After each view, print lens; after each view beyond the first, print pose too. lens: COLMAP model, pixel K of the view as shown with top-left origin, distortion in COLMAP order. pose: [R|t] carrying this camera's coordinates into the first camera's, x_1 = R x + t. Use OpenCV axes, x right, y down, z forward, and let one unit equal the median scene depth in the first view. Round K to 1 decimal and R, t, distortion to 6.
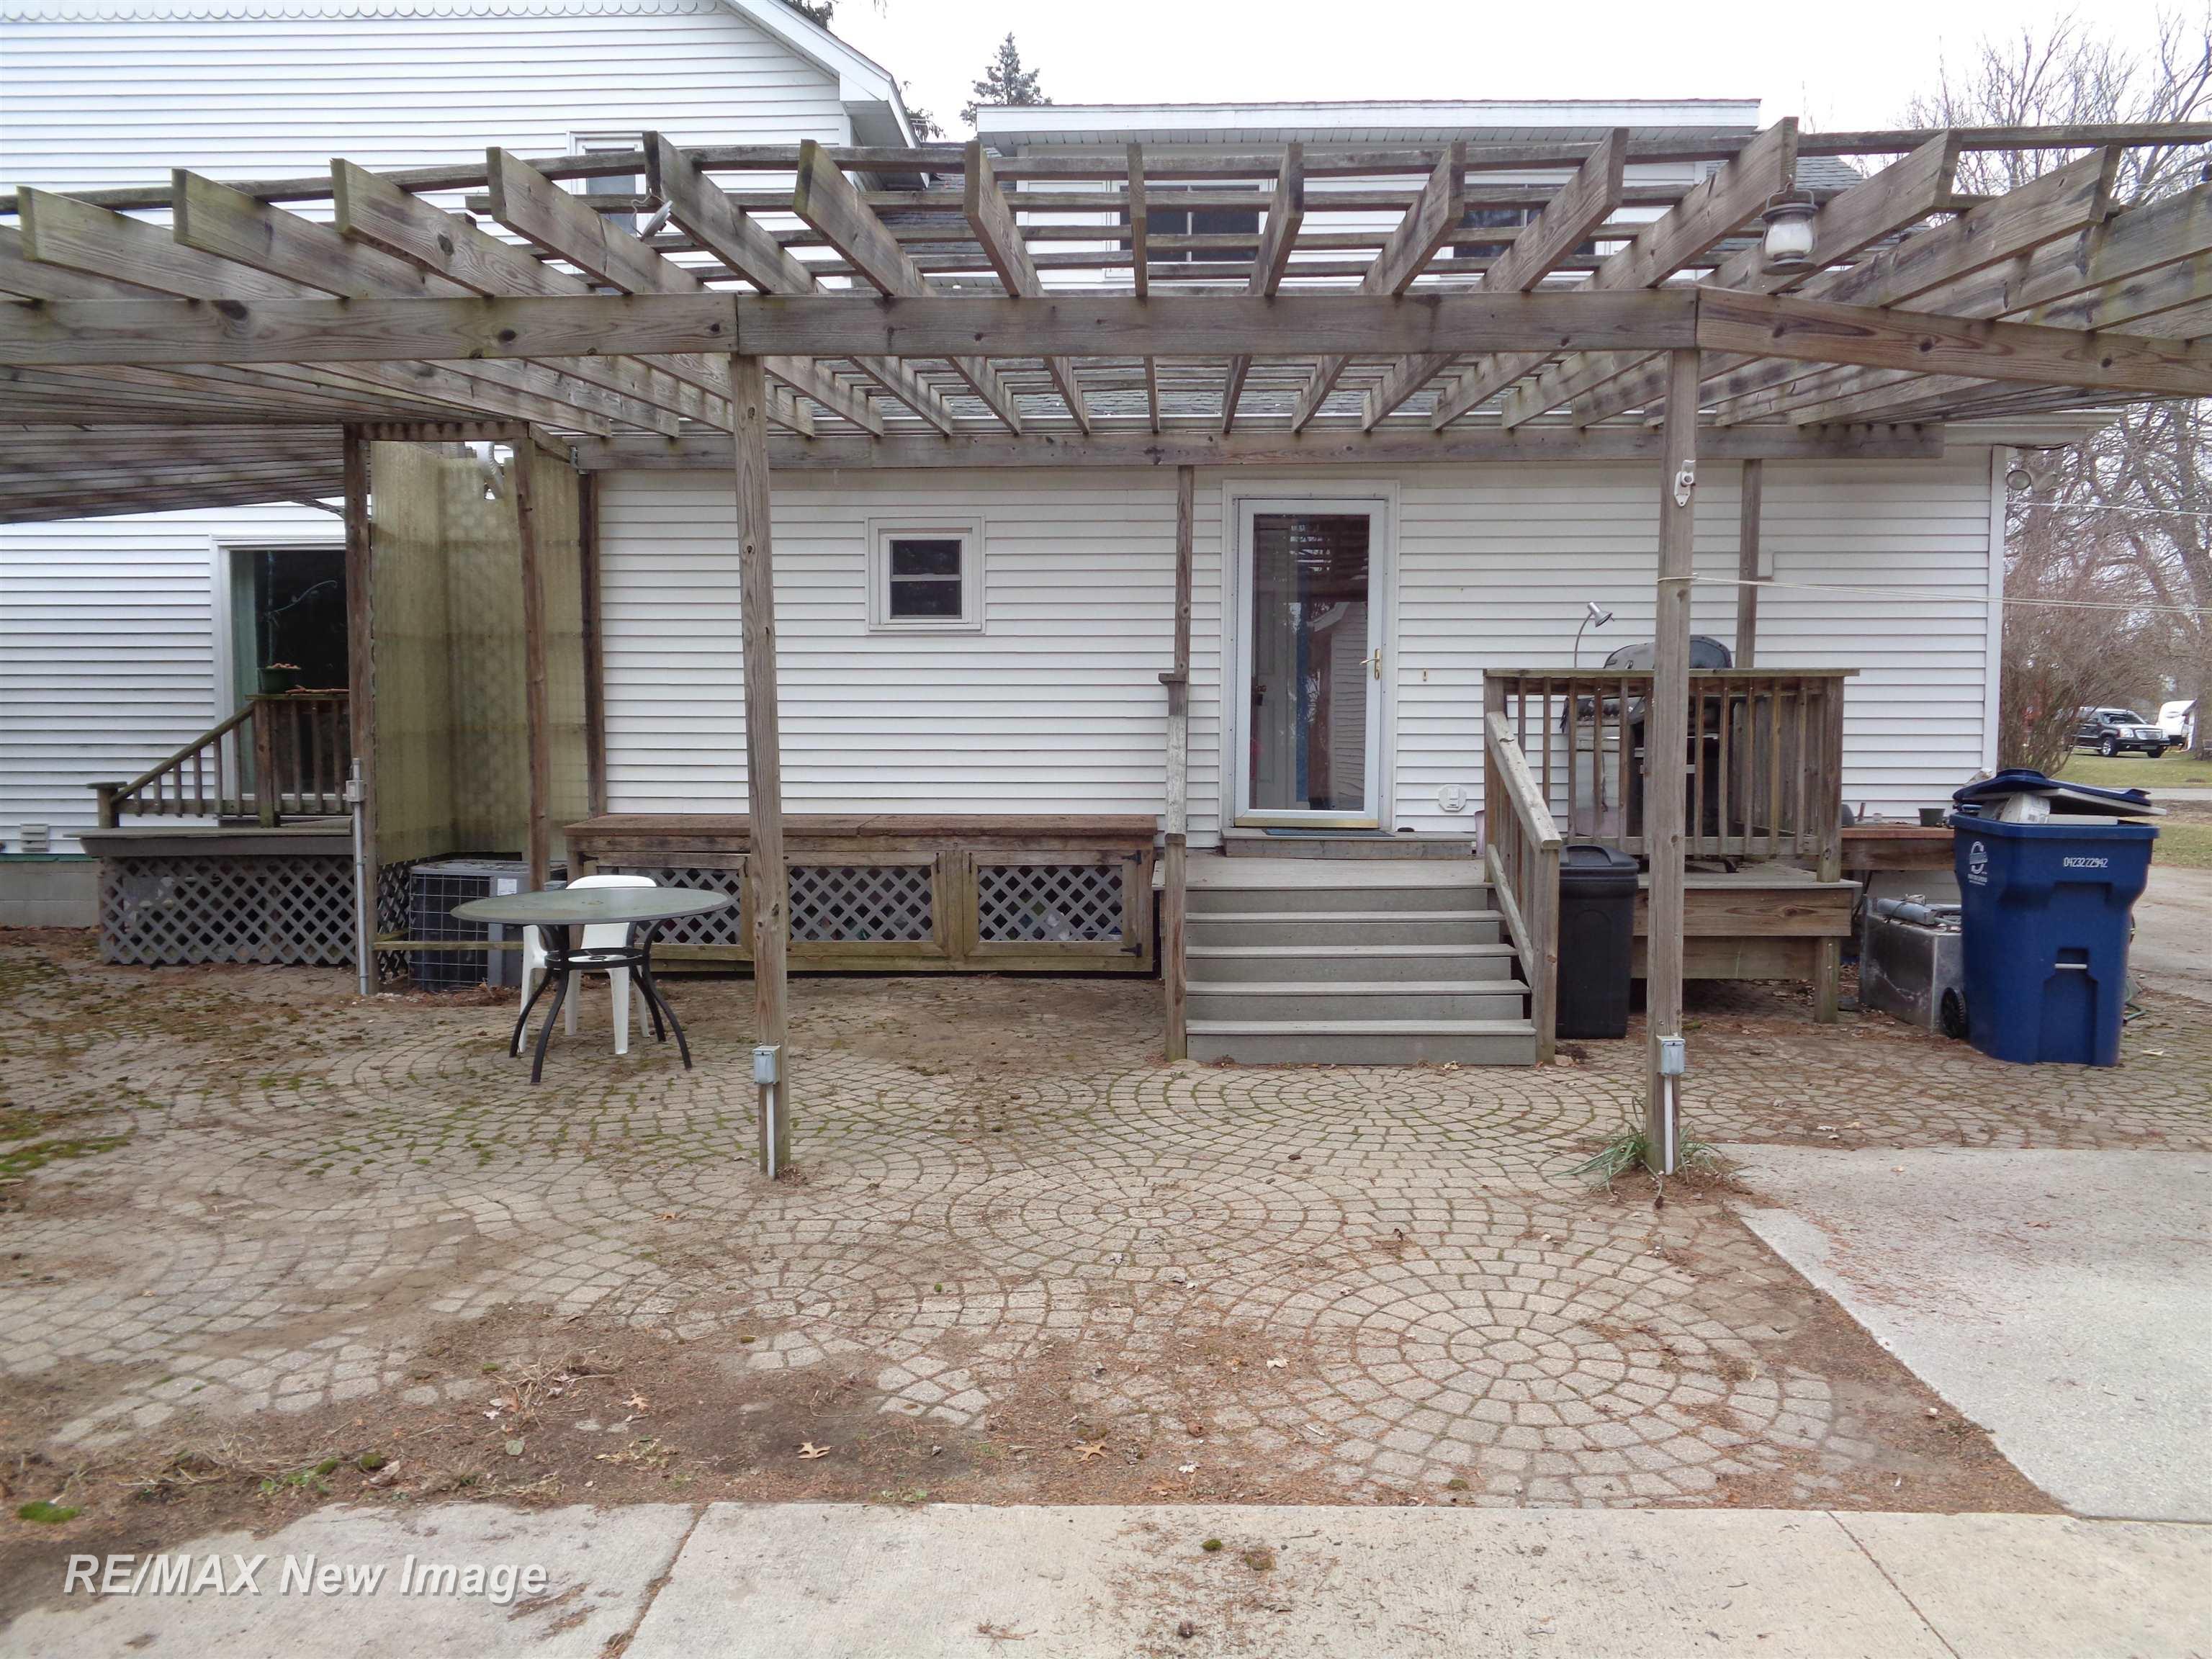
lens RADIAL K [[1645.0, 0, 1106.0], [0, 1645.0, 829.5], [0, 0, 1]] dist [0.019279, -0.001774]
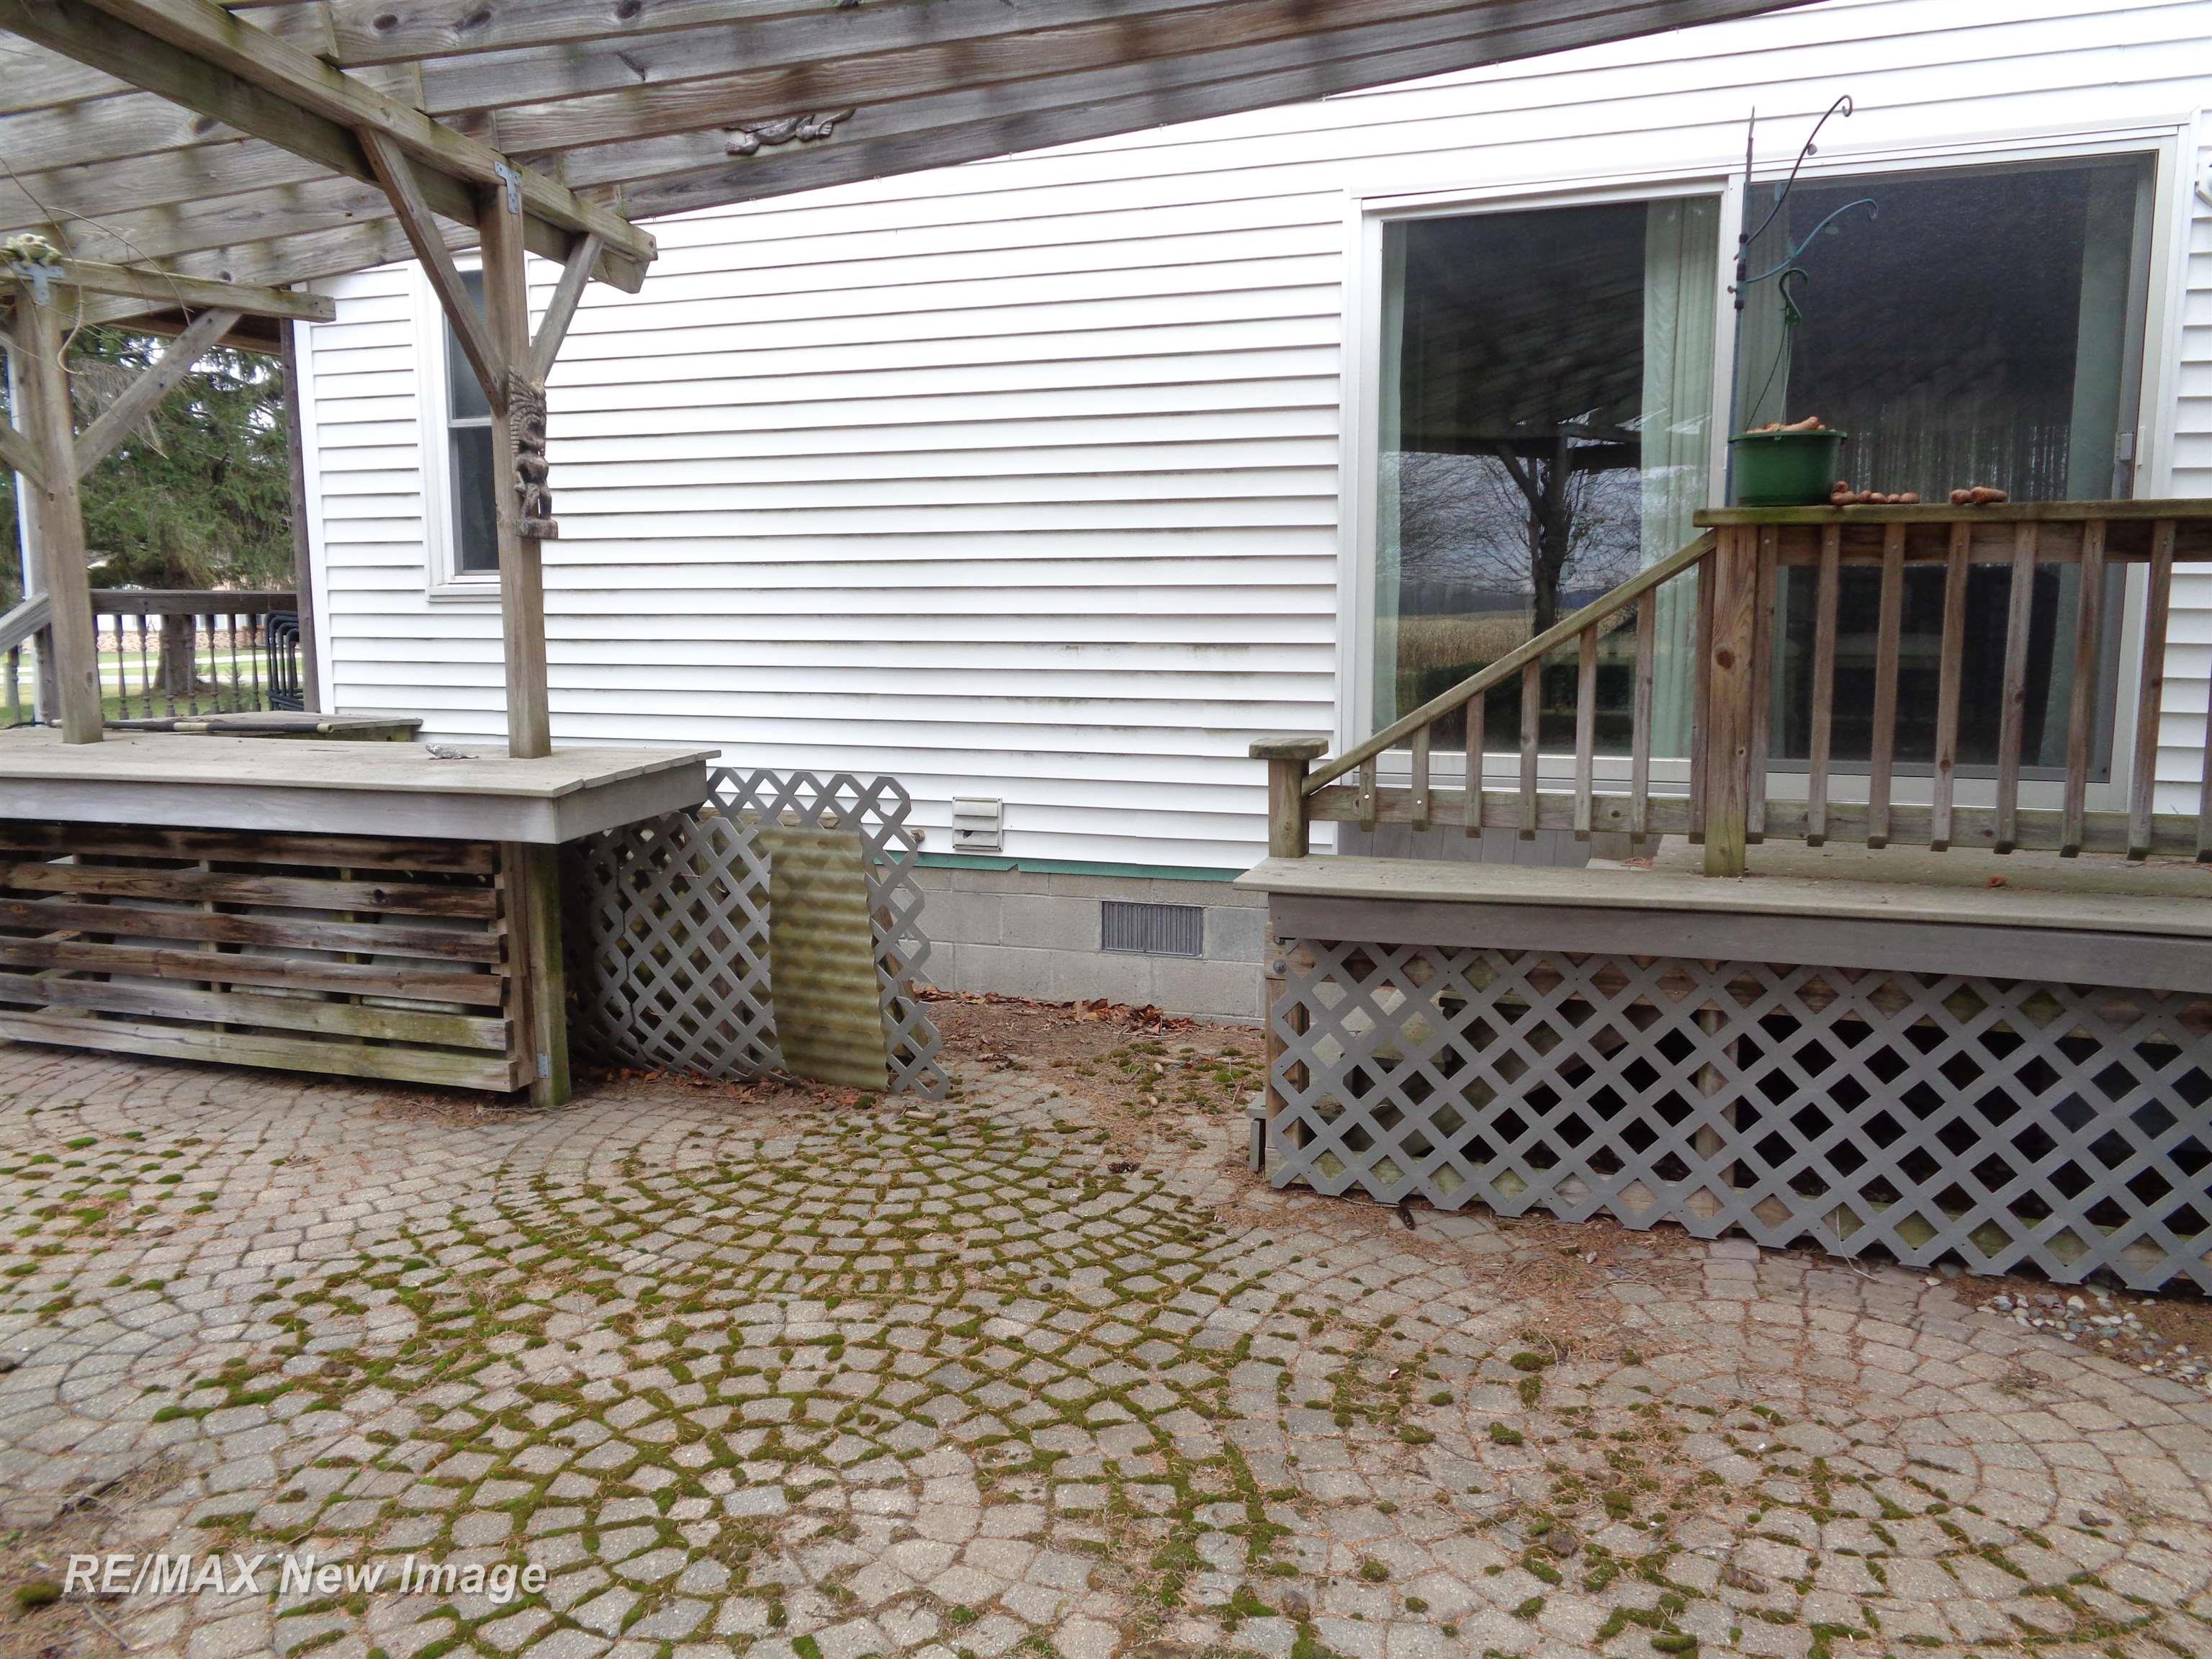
lens RADIAL K [[1645.0, 0, 1106.0], [0, 1645.0, 829.5], [0, 0, 1]] dist [0.019279, -0.001774]
pose [[0.955094, 0.036136, -0.294092, -0.532450], [-0.015546, 0.997280, 0.072050, -0.036078], [0.295895, -0.064243, 0.953058, 0.611442]]
